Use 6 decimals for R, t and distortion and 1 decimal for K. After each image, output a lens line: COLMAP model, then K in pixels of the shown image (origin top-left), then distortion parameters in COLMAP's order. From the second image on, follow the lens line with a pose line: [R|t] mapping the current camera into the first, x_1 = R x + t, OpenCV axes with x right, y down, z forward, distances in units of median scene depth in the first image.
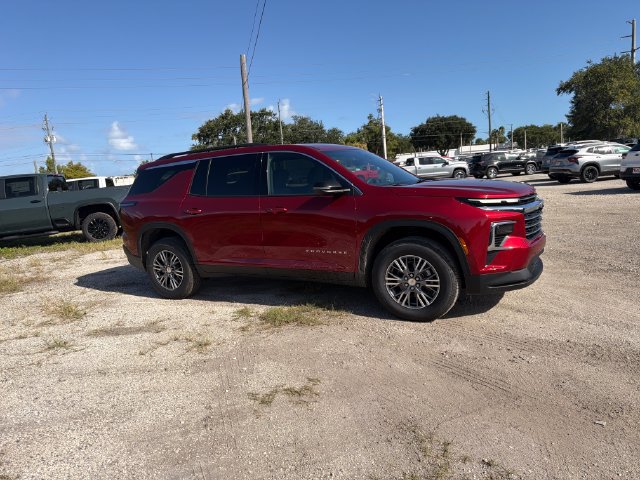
lens RADIAL K [[463.7, 0, 317.9], [0, 463.7, 242.6], [0, 0, 1]] dist [0.112476, -0.166831]
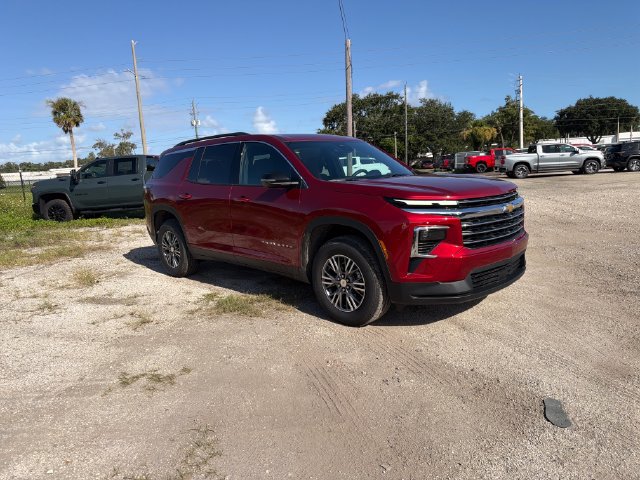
lens RADIAL K [[463.7, 0, 317.9], [0, 463.7, 242.6], [0, 0, 1]] dist [0.112476, -0.166831]
pose [[0.958677, 0.075956, -0.274170, 0.145527], [-0.066805, 0.996857, 0.042574, -0.012516], [0.276542, -0.022499, 0.960738, 0.027407]]
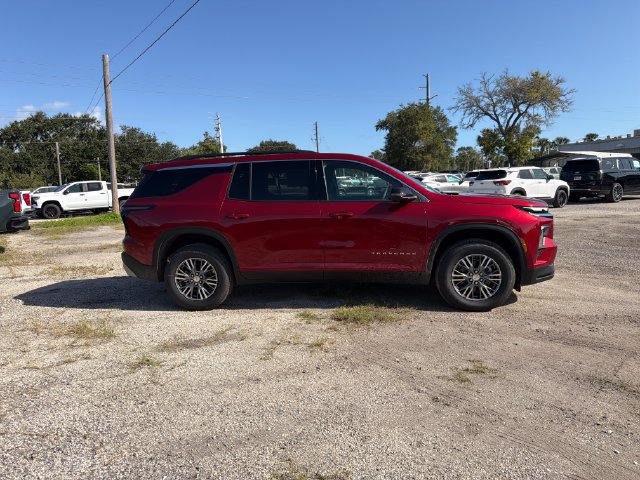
lens RADIAL K [[463.7, 0, 317.9], [0, 463.7, 242.6], [0, 0, 1]] dist [0.112476, -0.166831]
pose [[0.925205, -0.001612, 0.379465, -0.218027], [0.017912, 0.999062, -0.039427, 0.013222], [-0.379045, 0.043275, 0.924366, 0.023062]]
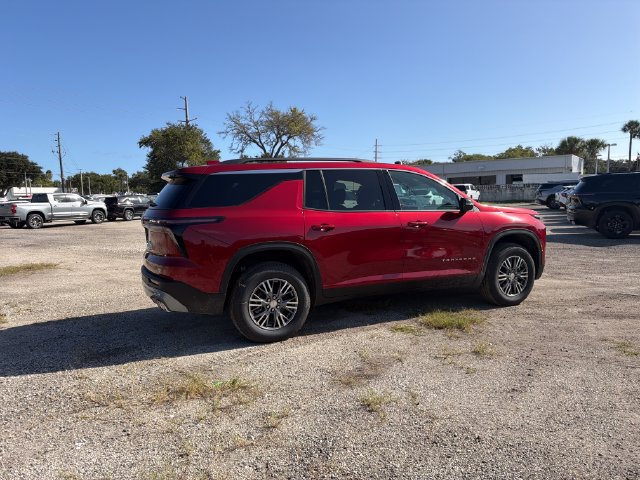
lens RADIAL K [[457.3, 0, 320.0], [0, 457.3, 240.0], [0, 0, 1]] dist [0.159253, -0.231578]
pose [[0.585958, -0.009671, 0.810284, -0.435656], [0.097142, 0.993556, -0.058390, 0.002260], [-0.804498, 0.112927, 0.583122, 0.233136]]
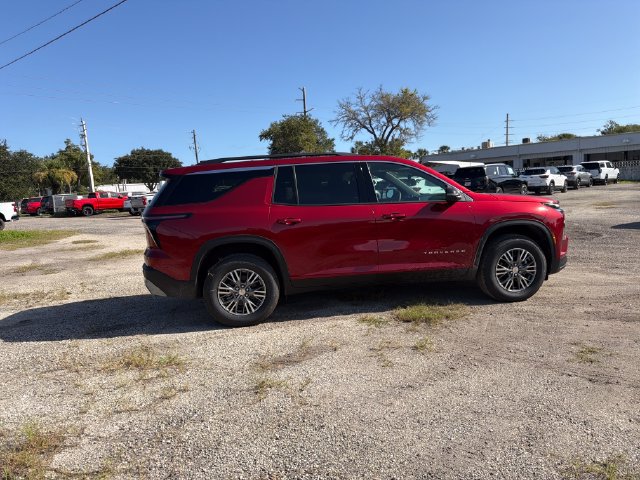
lens RADIAL K [[463.7, 0, 317.9], [0, 463.7, 242.6], [0, 0, 1]] dist [0.112476, -0.166831]
pose [[0.785894, -0.035803, 0.617324, -0.356144], [0.082433, 0.995478, -0.047209, 0.009803], [-0.612842, 0.087989, 0.785291, 0.117133]]
